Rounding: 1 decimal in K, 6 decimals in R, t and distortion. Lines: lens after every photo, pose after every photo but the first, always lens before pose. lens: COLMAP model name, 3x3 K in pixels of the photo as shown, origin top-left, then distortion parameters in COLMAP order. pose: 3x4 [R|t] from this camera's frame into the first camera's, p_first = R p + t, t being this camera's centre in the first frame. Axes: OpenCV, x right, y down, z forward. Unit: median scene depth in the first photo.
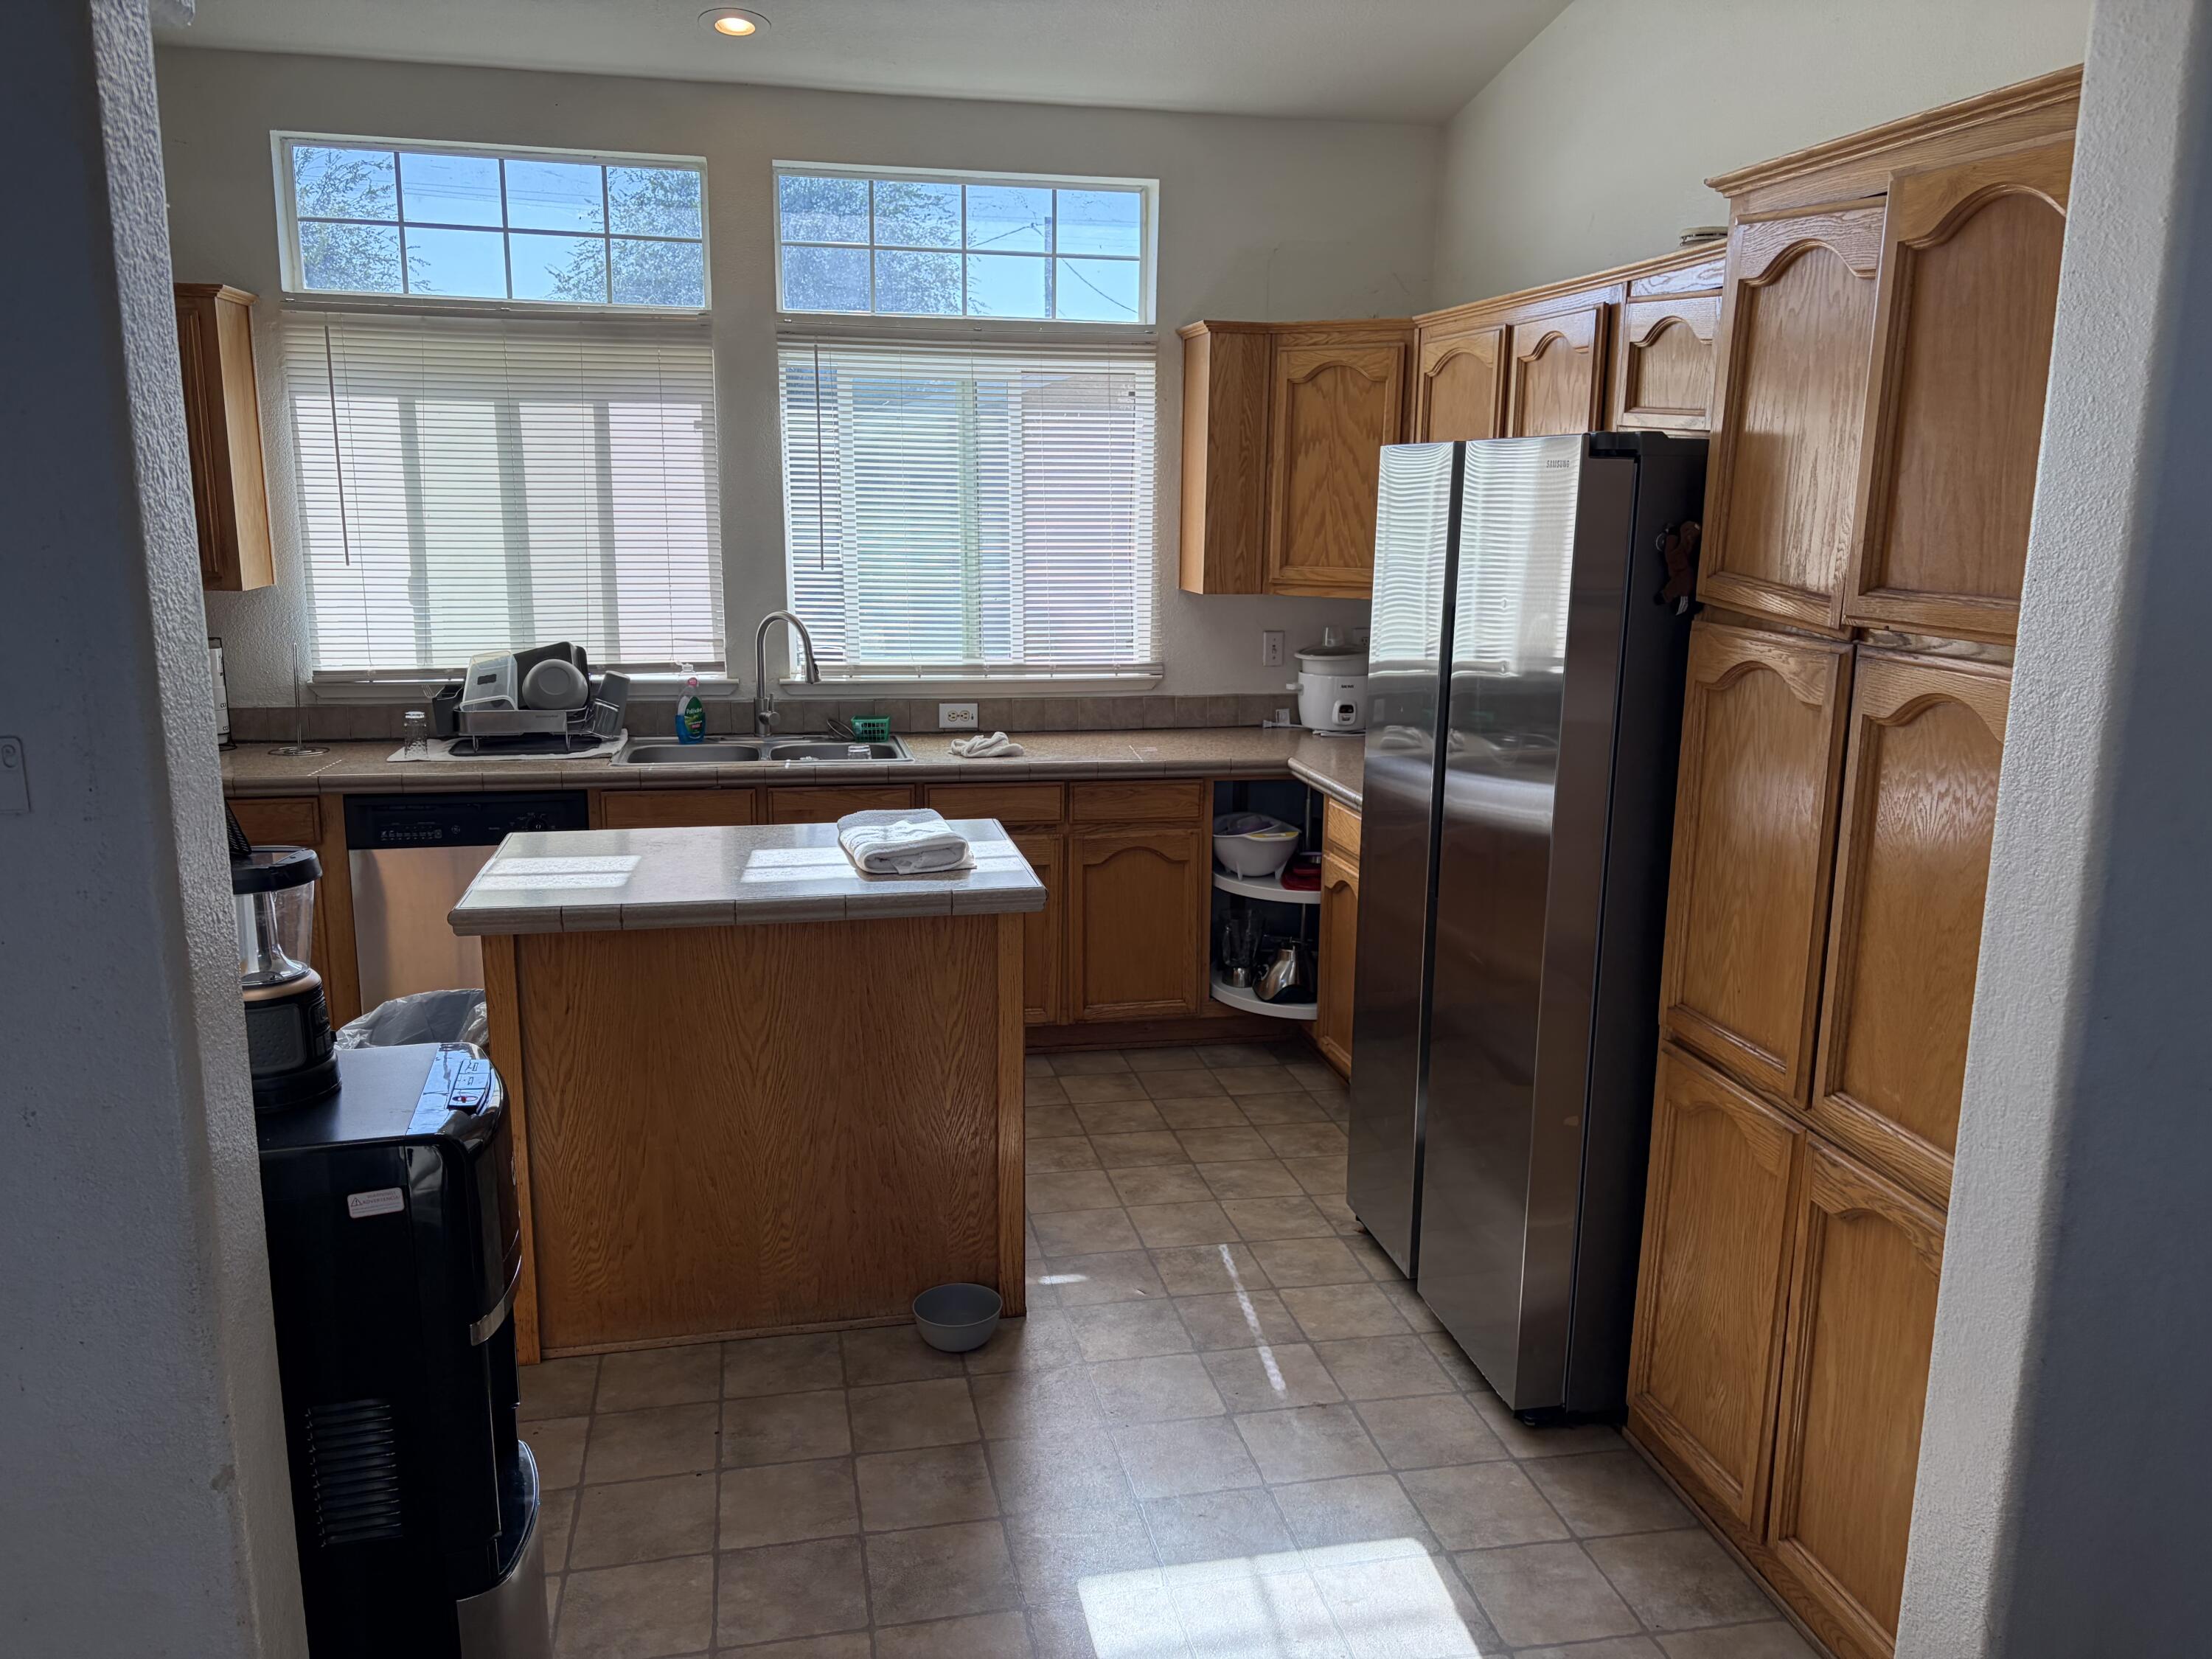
lens RADIAL K [[1670.6, 0, 1116.1], [0, 1670.6, 839.2], [0, 0, 1]] dist [0.041668, -0.048991]
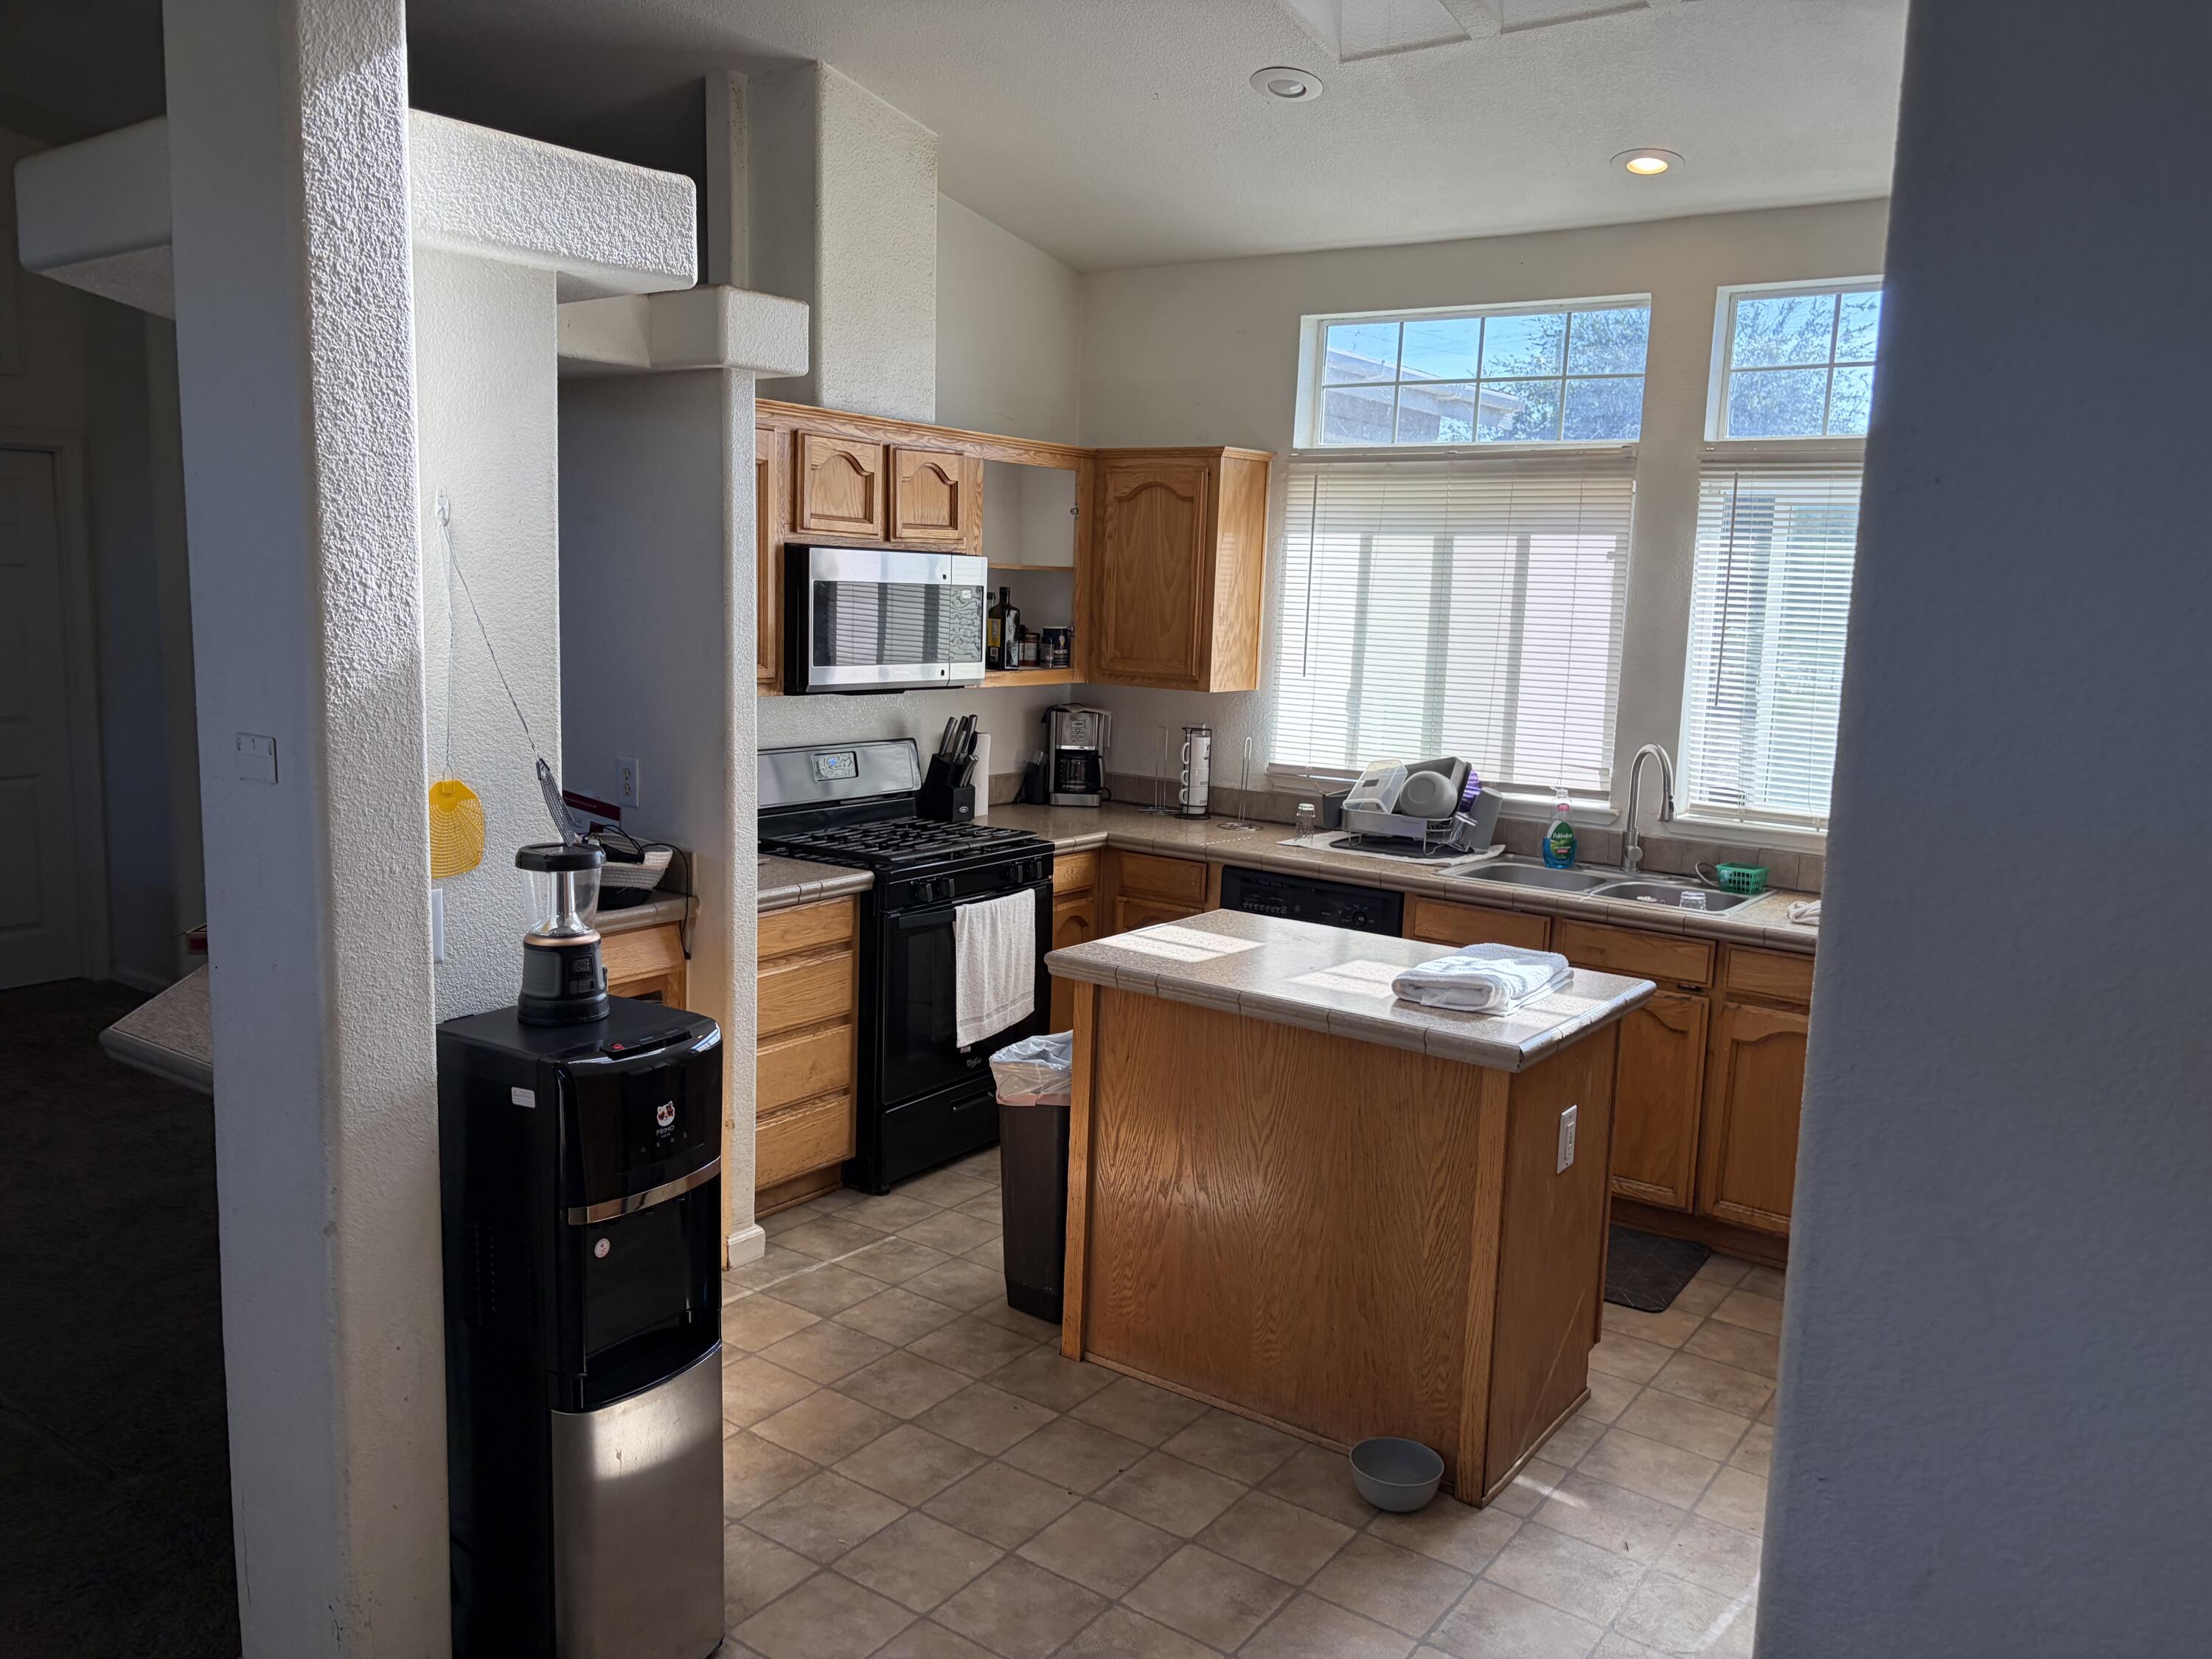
lens RADIAL K [[1670.6, 0, 1112.7], [0, 1670.6, 830.2], [0, 0, 1]] dist [0.041668, -0.048991]
pose [[0.667157, 0.120753, -0.735065, 0.318467], [-0.178944, 0.983859, -0.000789, -0.032375], [0.723105, 0.132062, 0.677996, 0.130395]]
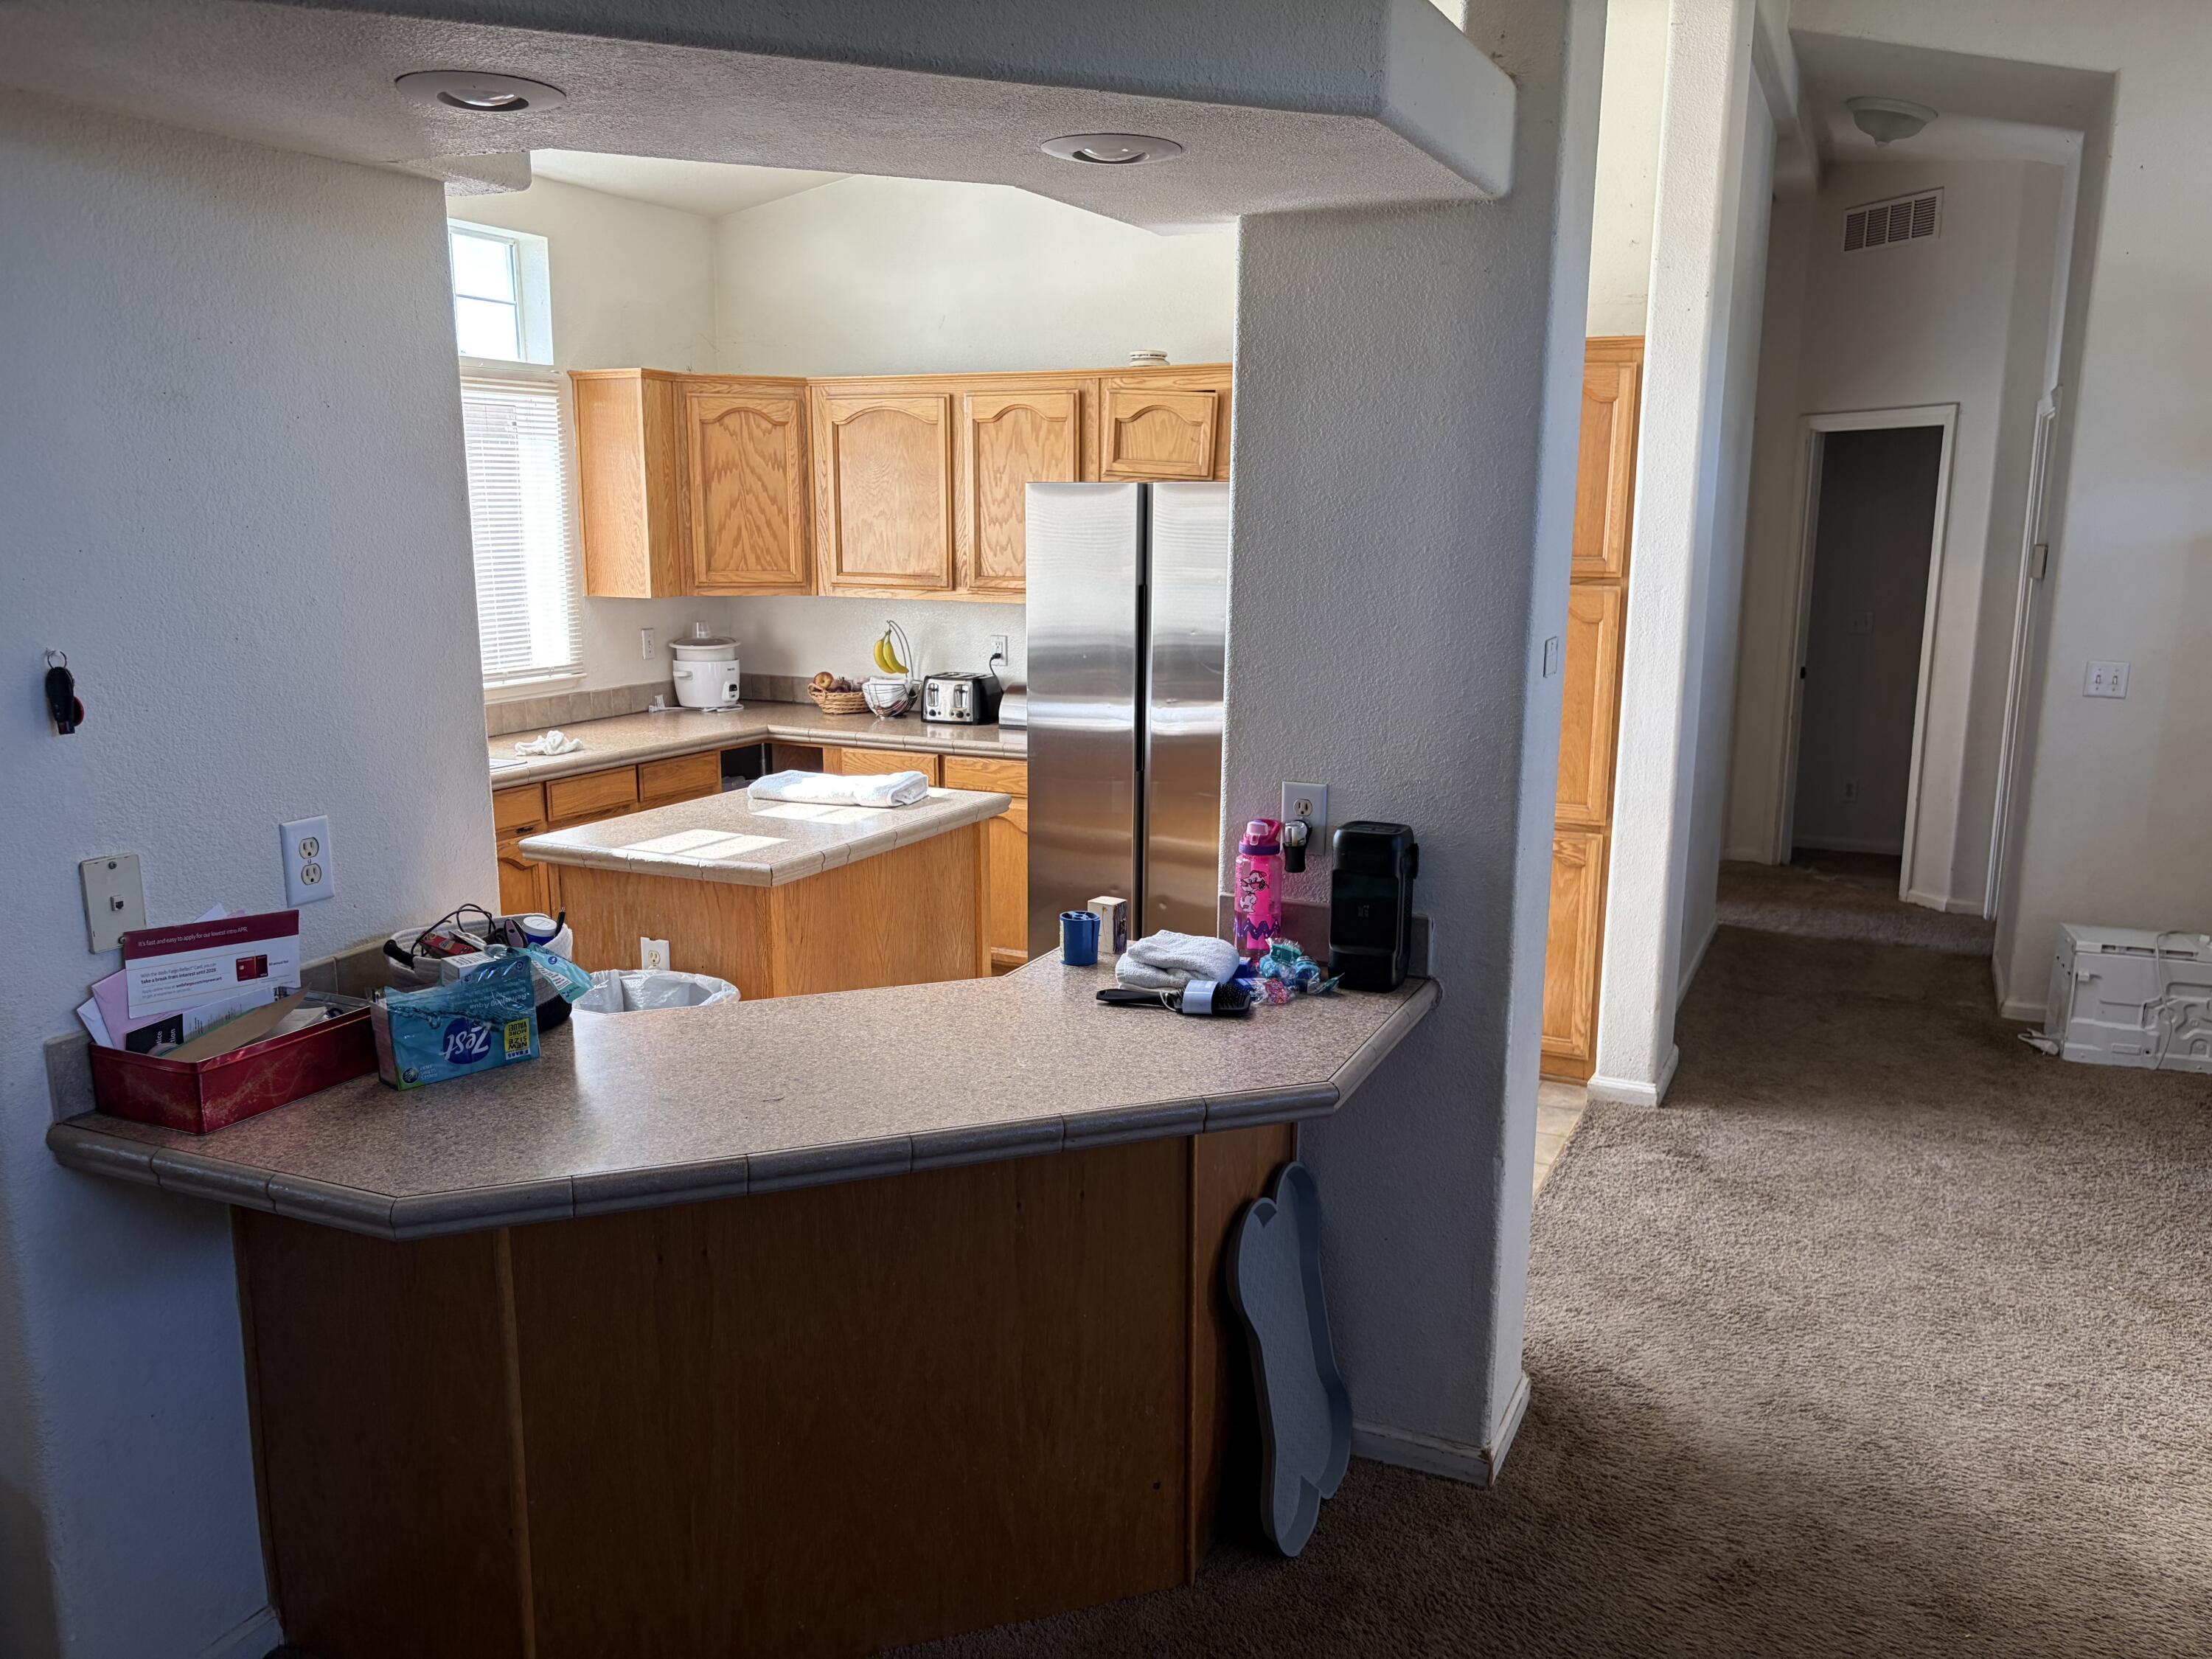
lens RADIAL K [[1670.6, 0, 1103.0], [0, 1670.6, 828.0], [0, 0, 1]] dist [0.041668, -0.048991]
pose [[0.627926, -0.157558, 0.762158, -0.710729], [0.163195, 0.984178, 0.069002, -0.018647], [-0.760970, 0.081052, 0.643704, 0.015187]]
